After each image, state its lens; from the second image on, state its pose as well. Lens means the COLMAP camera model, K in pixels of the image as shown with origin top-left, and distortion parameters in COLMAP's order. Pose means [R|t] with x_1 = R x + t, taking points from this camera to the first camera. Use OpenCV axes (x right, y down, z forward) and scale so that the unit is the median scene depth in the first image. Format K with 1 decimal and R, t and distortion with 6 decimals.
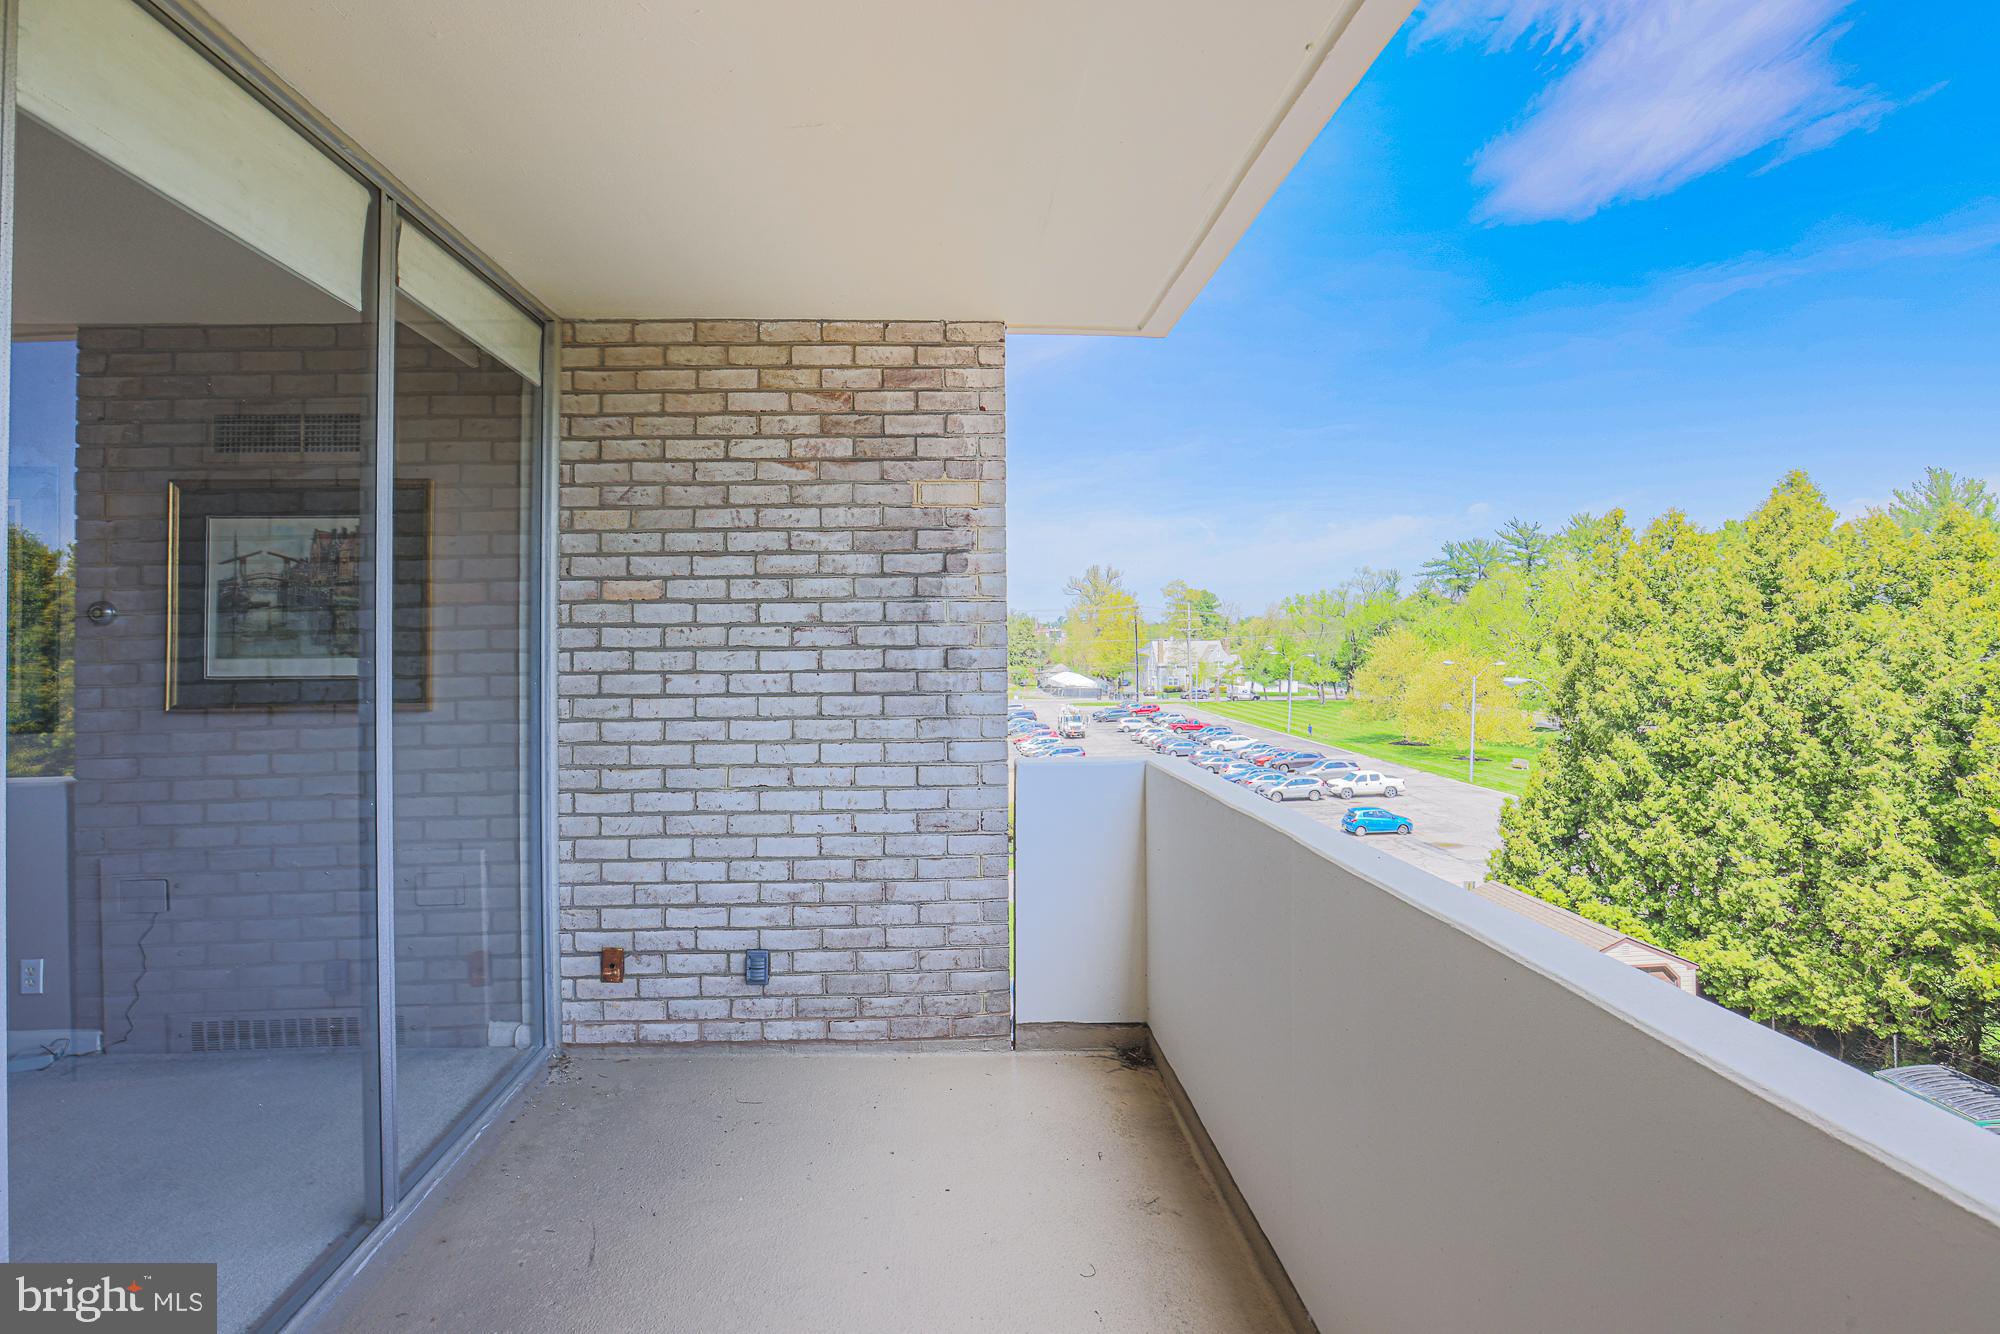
lens RADIAL K [[910.1, 0, 980.4], [0, 910.1, 655.8], [0, 0, 1]] dist [-0.035287, 0.011026]
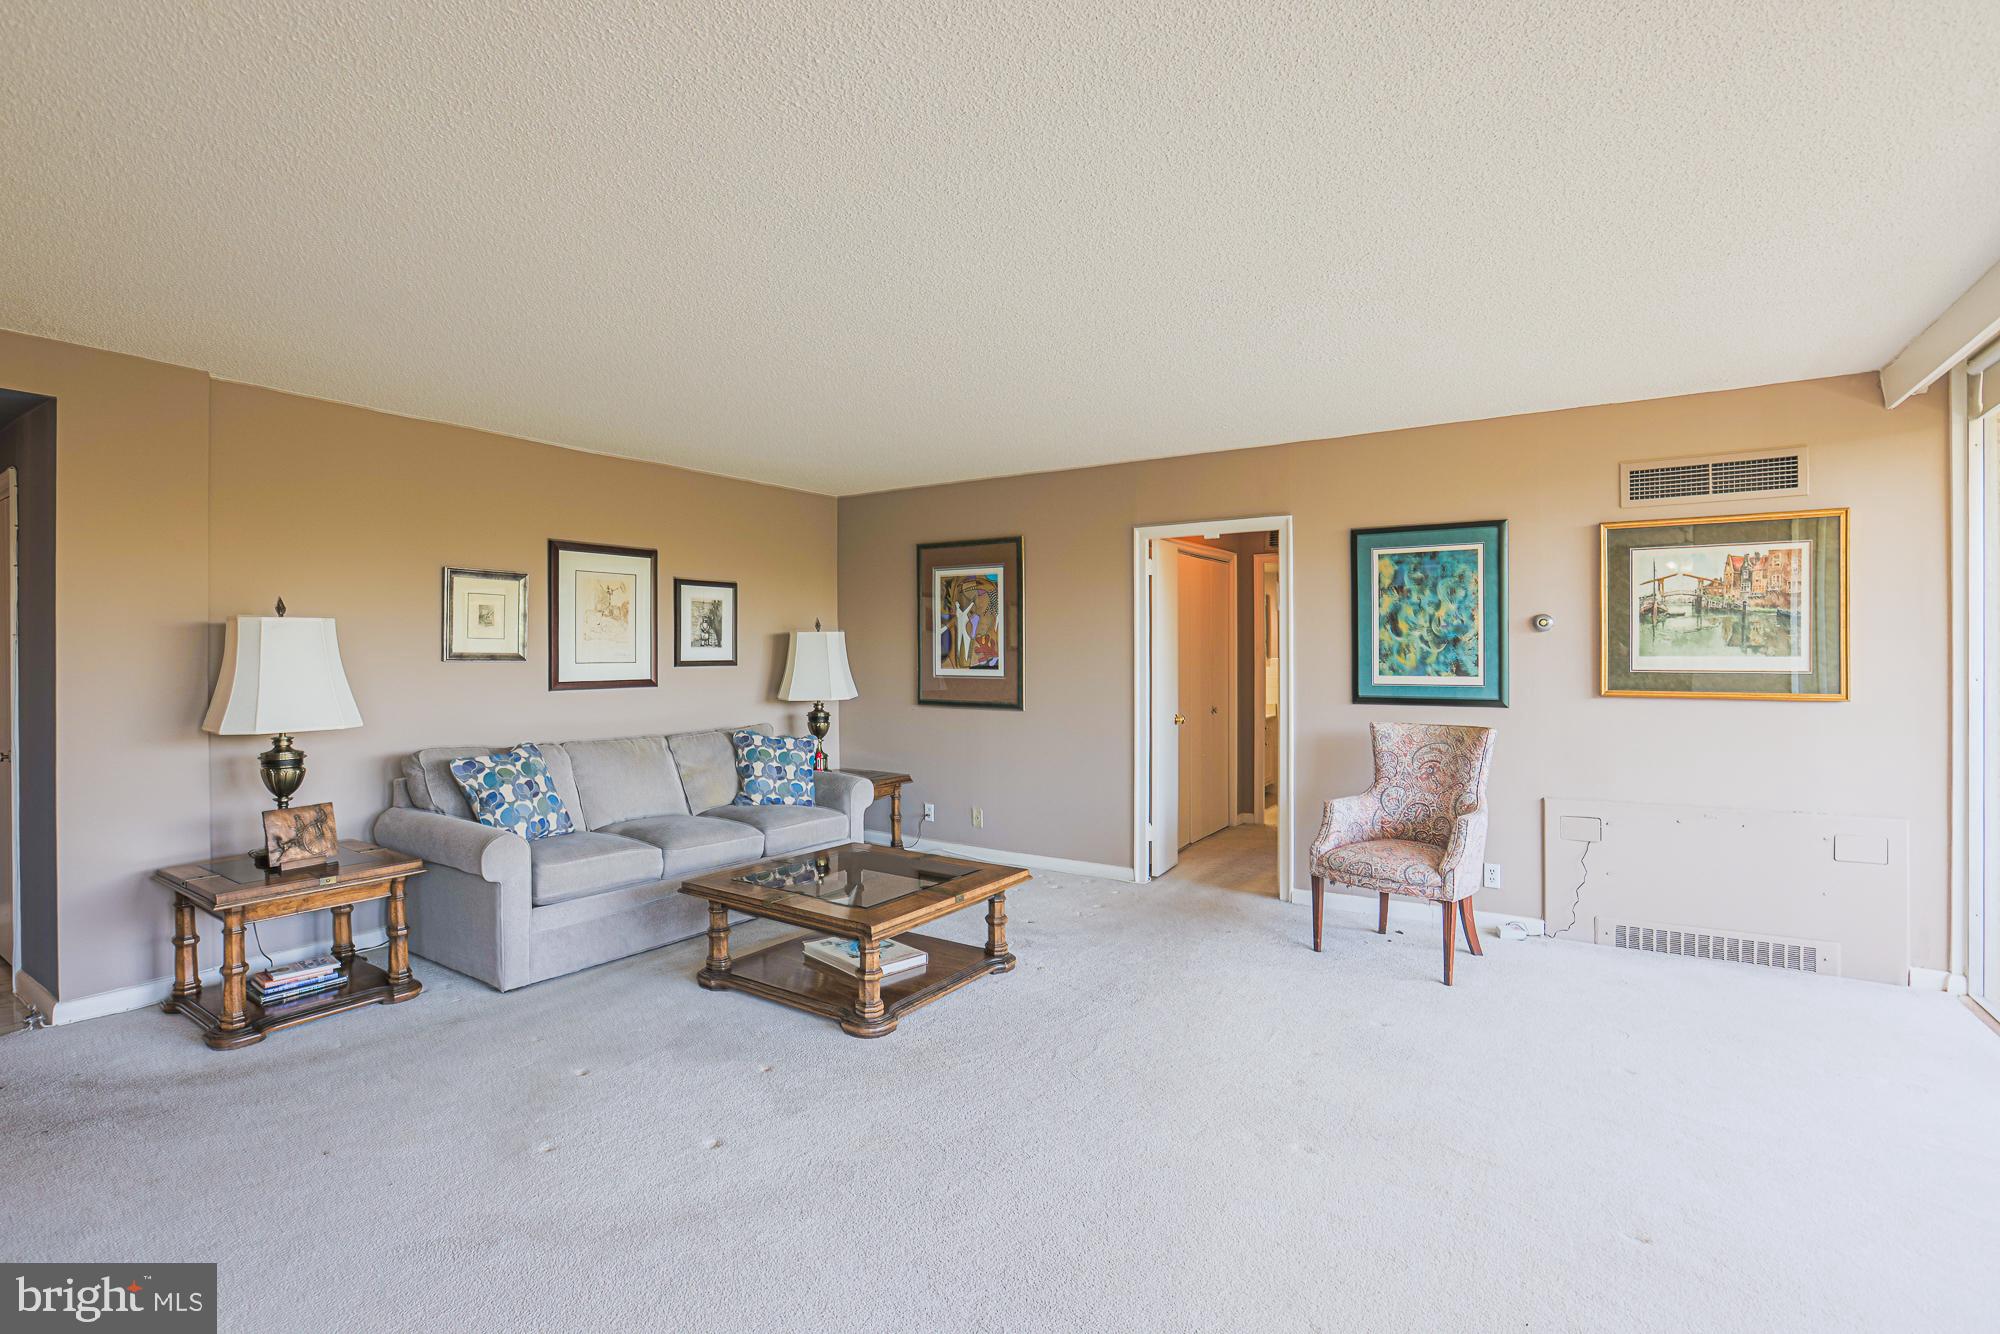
lens RADIAL K [[909.9, 0, 1000.0], [0, 909.9, 667.0], [0, 0, 1]] dist [-0.038393, 0.000123]
pose [[0.819073, 0.015273, -0.573486, -0.110908], [-0.011590, 0.999882, 0.010076, 0.002308], [0.573572, -0.001606, 0.819153, -0.081022]]
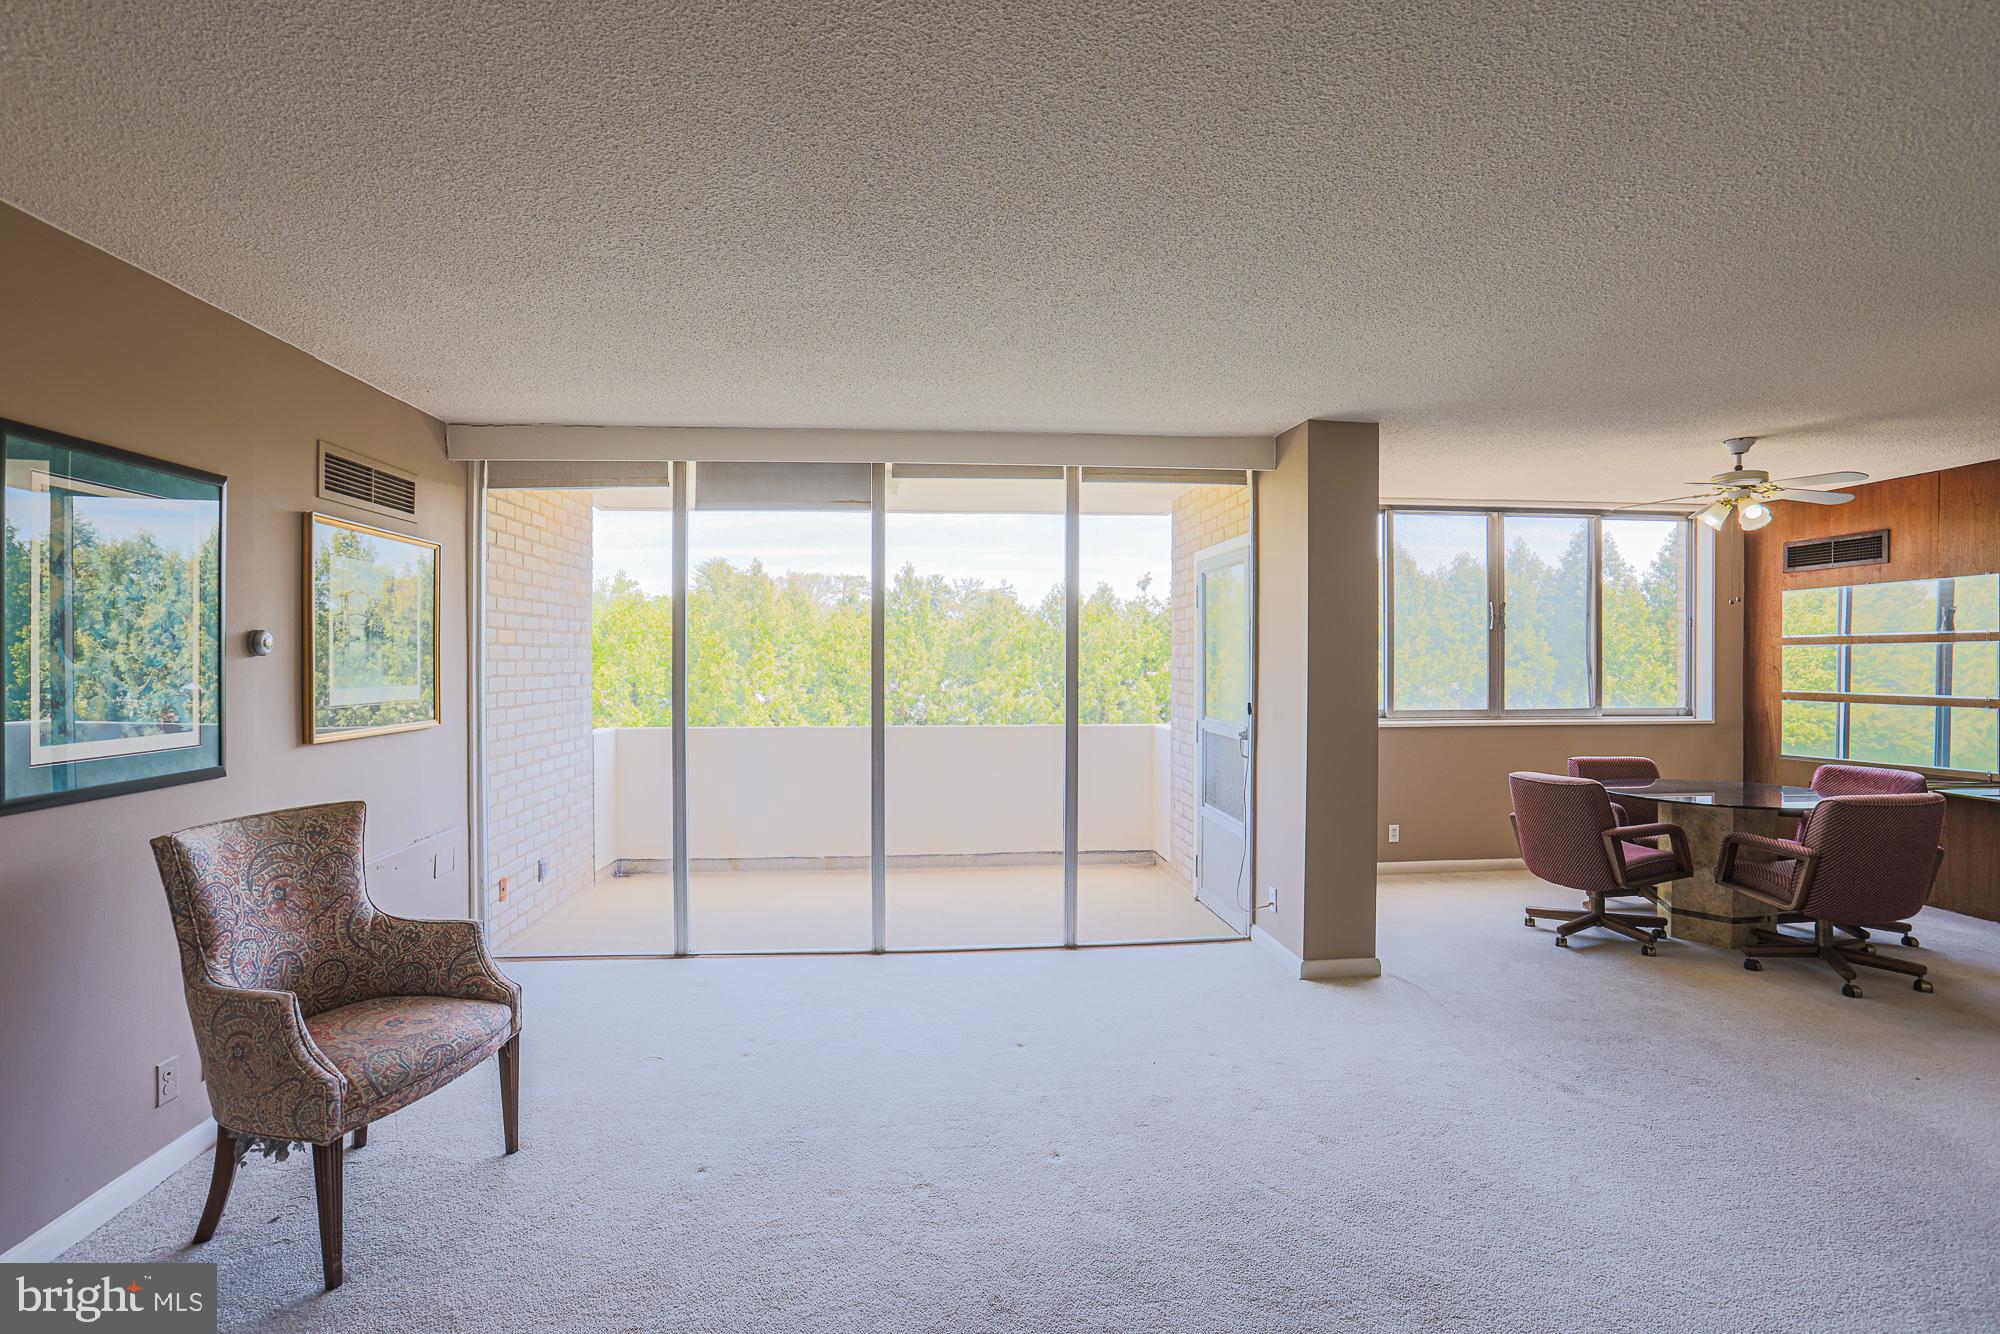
lens RADIAL K [[913.1, 0, 986.8], [0, 913.1, 660.4], [0, 0, 1]] dist [-0.055347, 0.019324]
pose [[-0.042321, 0.007521, 0.999076, -0.247437], [0.013938, 0.999879, -0.006937, -0.001520], [-0.999007, 0.013631, -0.042421, 0.034878]]
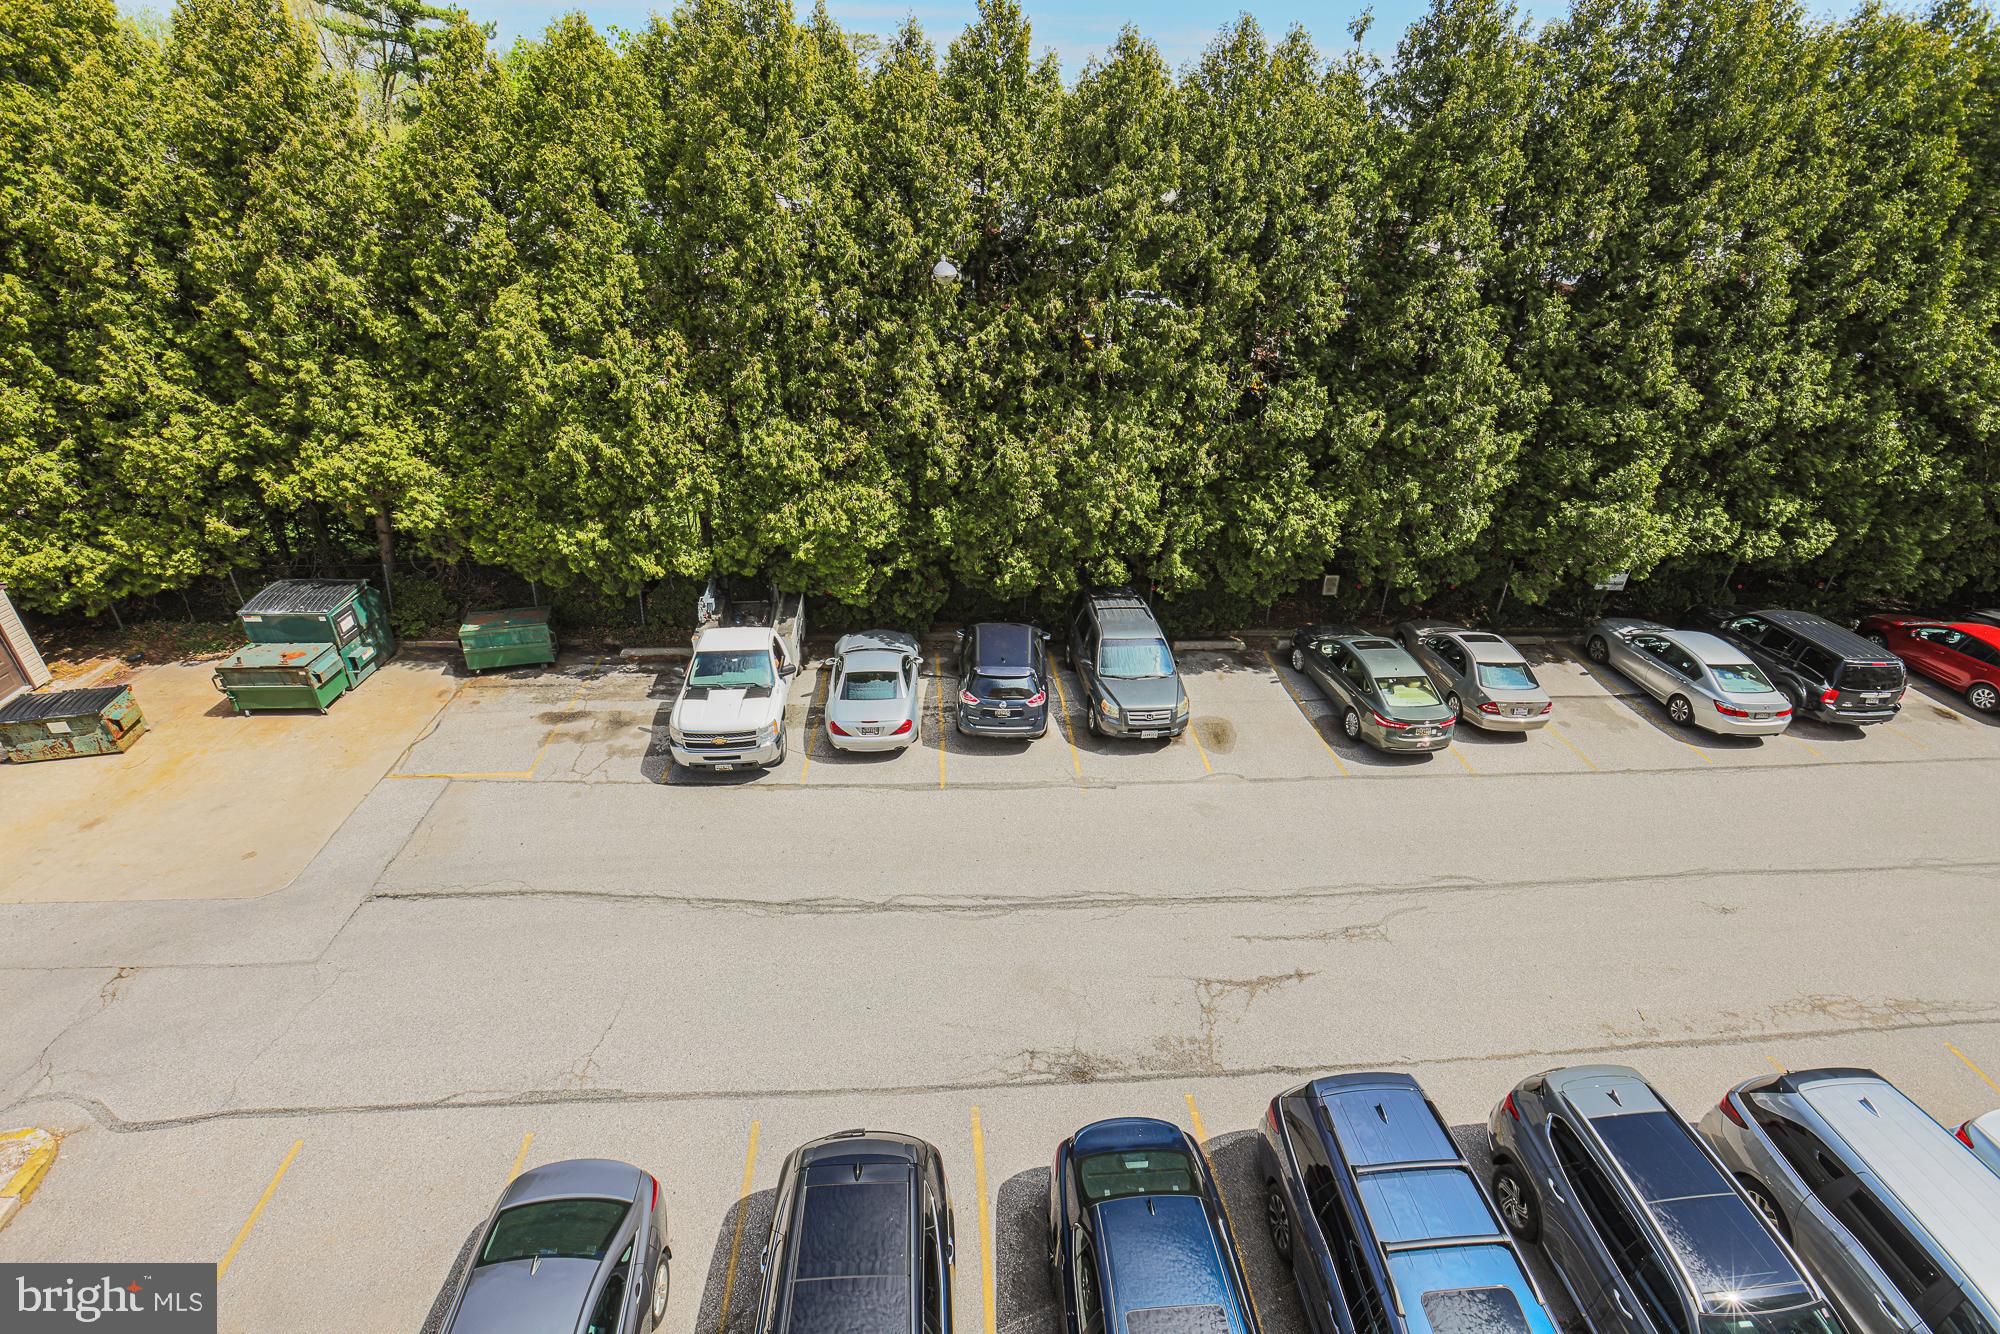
lens RADIAL K [[910.1, 0, 980.4], [0, 910.1, 655.8], [0, 0, 1]] dist [-0.035287, 0.011026]
pose [[-0.023237, -0.477613, 0.878263, 0.038563], [-0.015295, 0.878567, 0.477374, 0.002746], [-0.999613, -0.002340, -0.027721, 0.124978]]
